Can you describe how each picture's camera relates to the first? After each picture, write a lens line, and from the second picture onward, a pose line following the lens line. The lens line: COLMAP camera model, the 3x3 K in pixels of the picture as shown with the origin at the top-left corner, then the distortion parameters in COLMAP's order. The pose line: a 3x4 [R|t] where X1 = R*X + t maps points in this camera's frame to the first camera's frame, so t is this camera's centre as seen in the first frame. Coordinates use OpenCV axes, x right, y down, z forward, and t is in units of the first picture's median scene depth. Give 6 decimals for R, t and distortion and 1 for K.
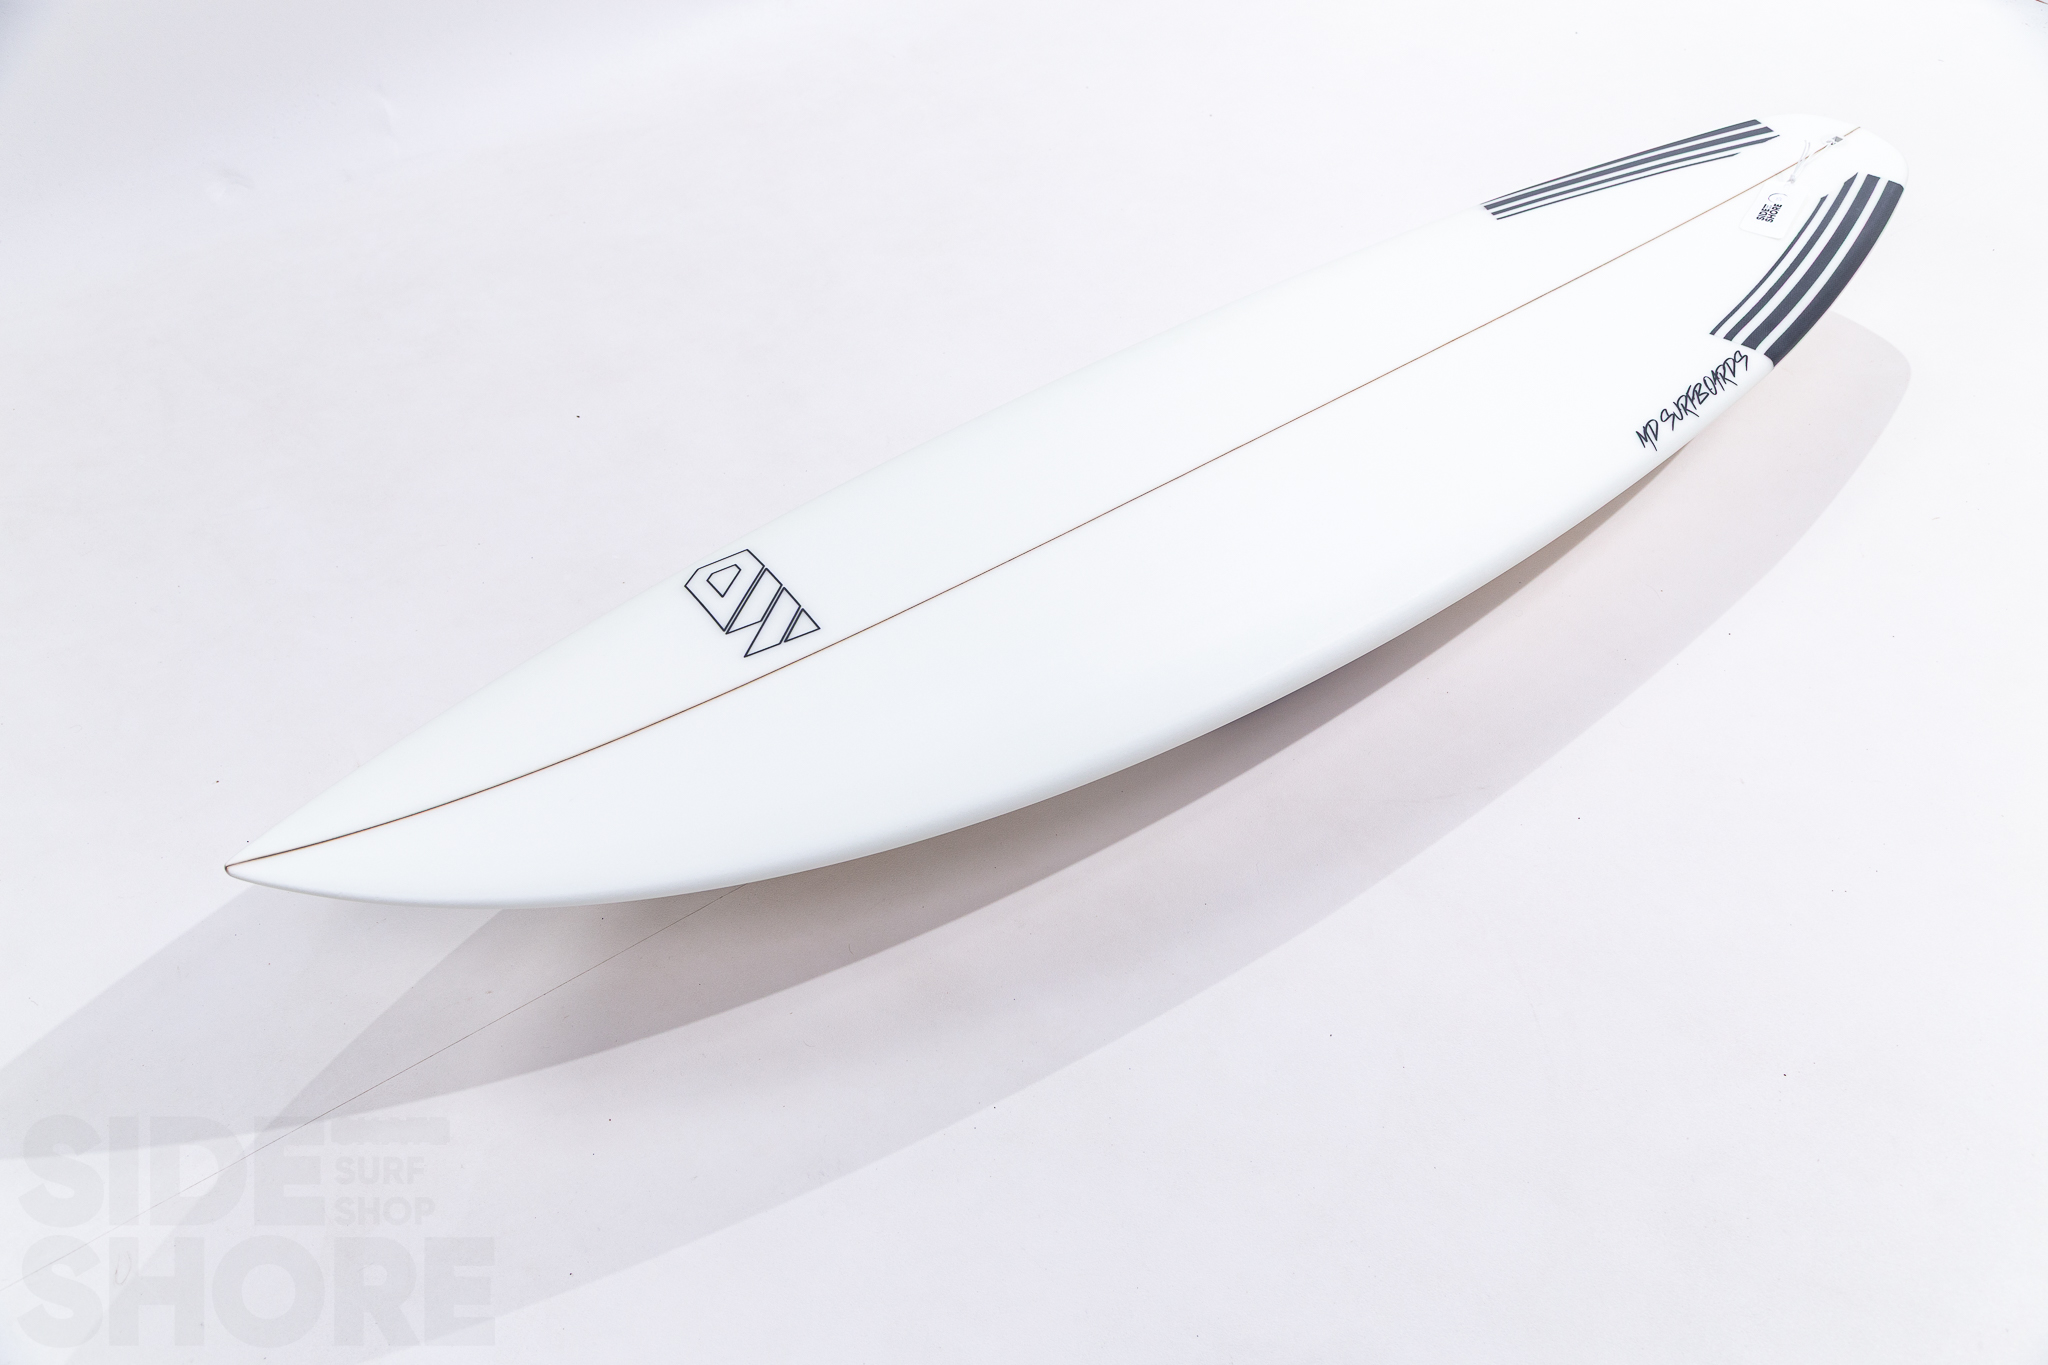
lens RADIAL K [[1874.0, 0, 1024.0], [0, 1874.0, 682.5], [0, 0, 1]] dist [0.028318, -0.007127]
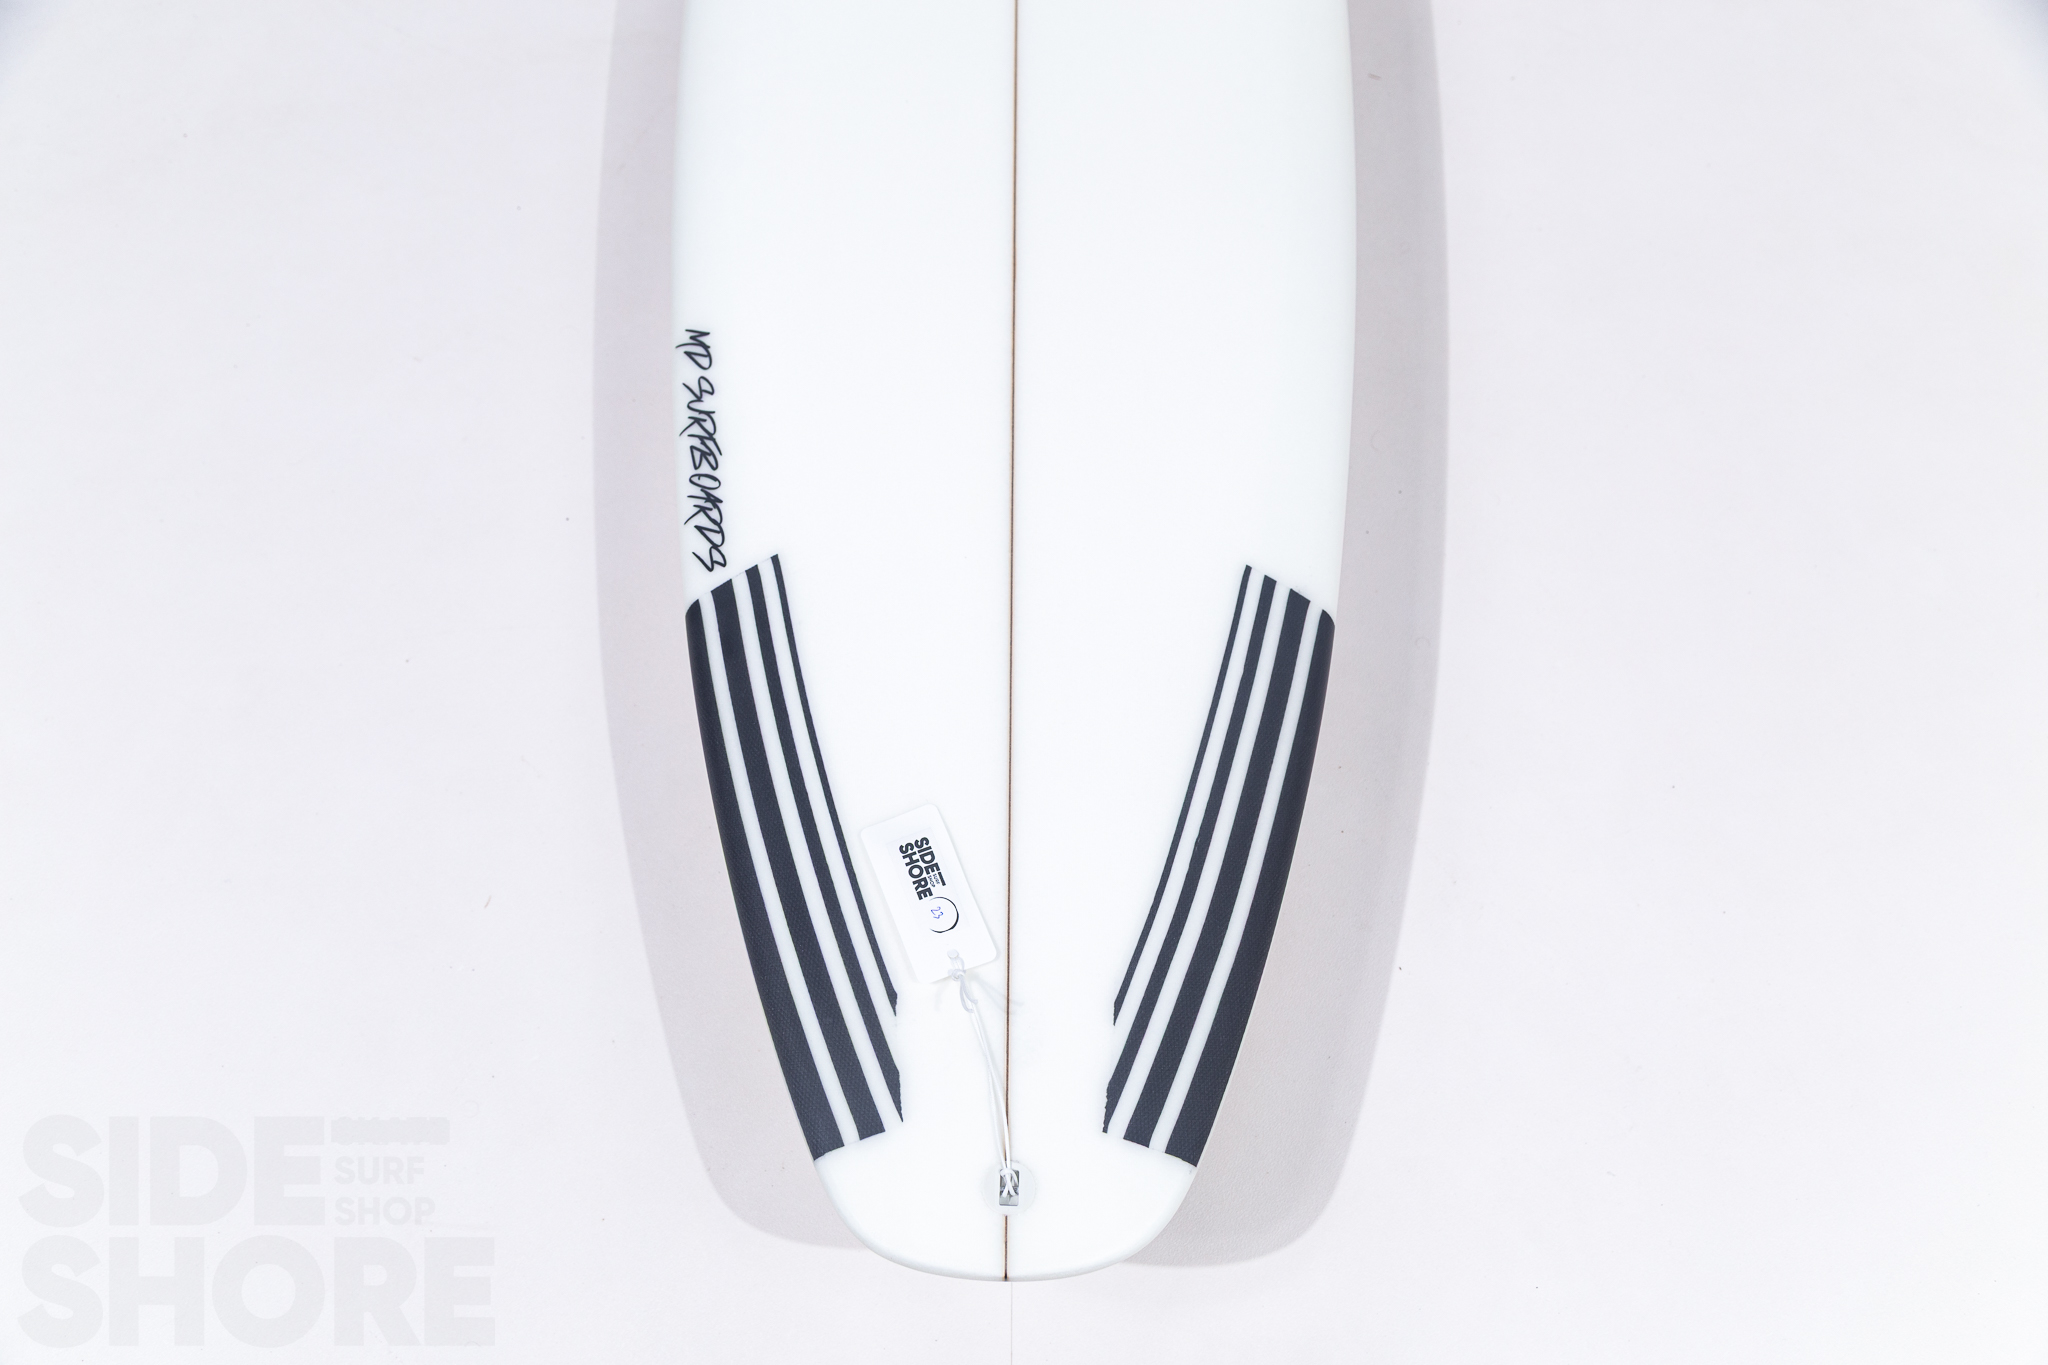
lens RADIAL K [[1874.0, 0, 1024.0], [0, 1874.0, 682.5], [0, 0, 1]] dist [0.028318, -0.007127]
pose [[-0.595478, 0.745587, -0.299176, 0.594492], [-0.546280, -0.102737, 0.831278, -0.833249], [0.589053, 0.658442, 0.468477, 0.881692]]
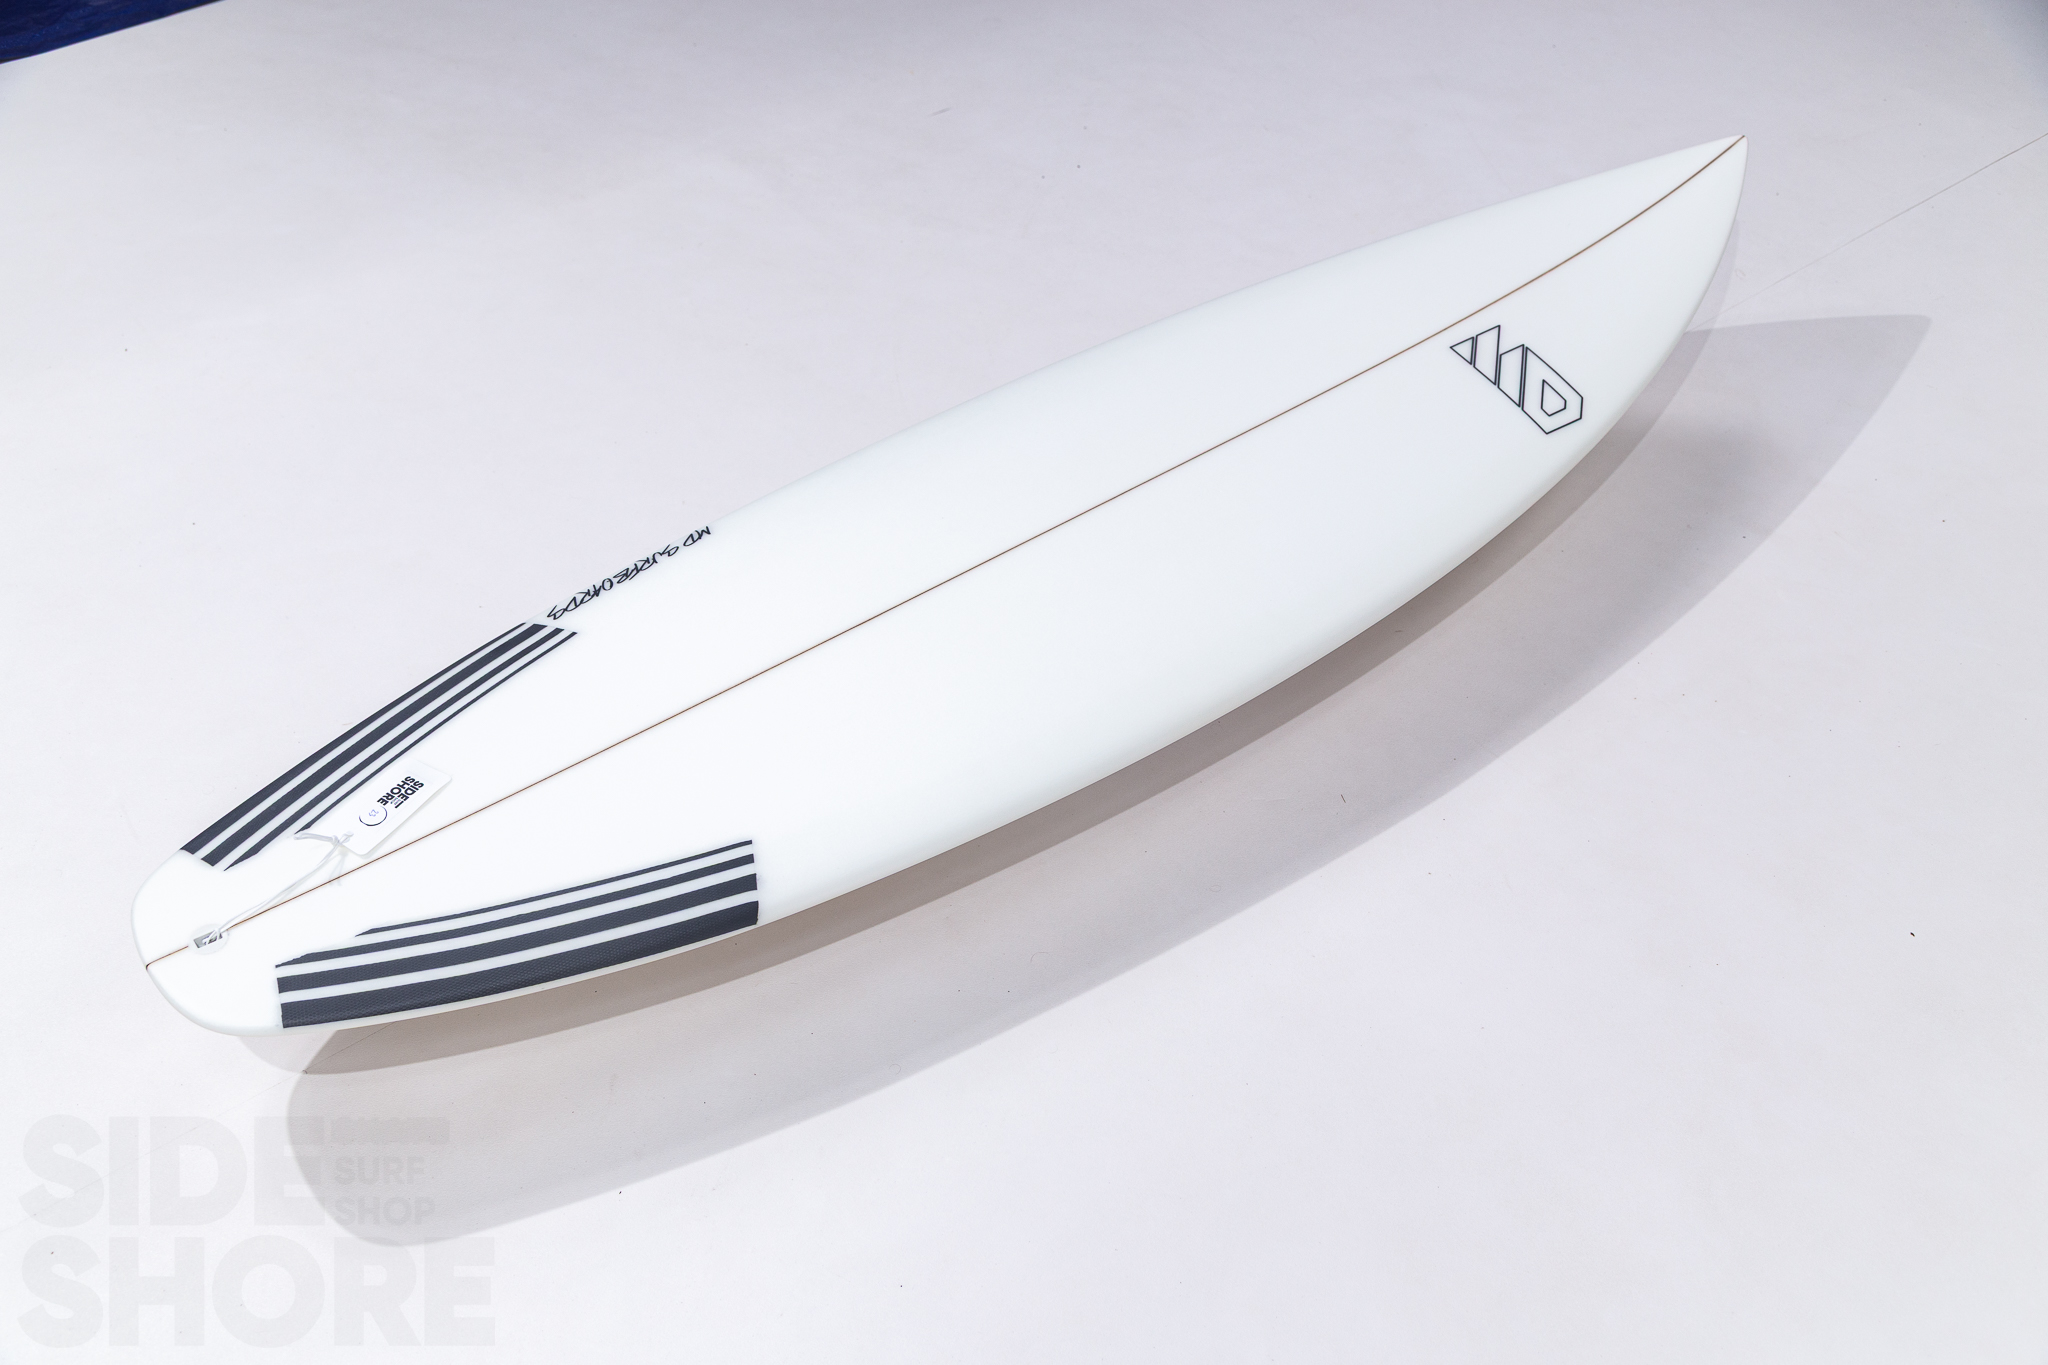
lens RADIAL K [[1874.0, 0, 1024.0], [0, 1874.0, 682.5], [0, 0, 1]] dist [0.028318, -0.007127]
pose [[-0.999510, 0.026386, -0.016868, 0.189619], [-0.016662, 0.007992, 0.999829, -1.199804], [0.026516, 0.999620, -0.007549, 1.159415]]
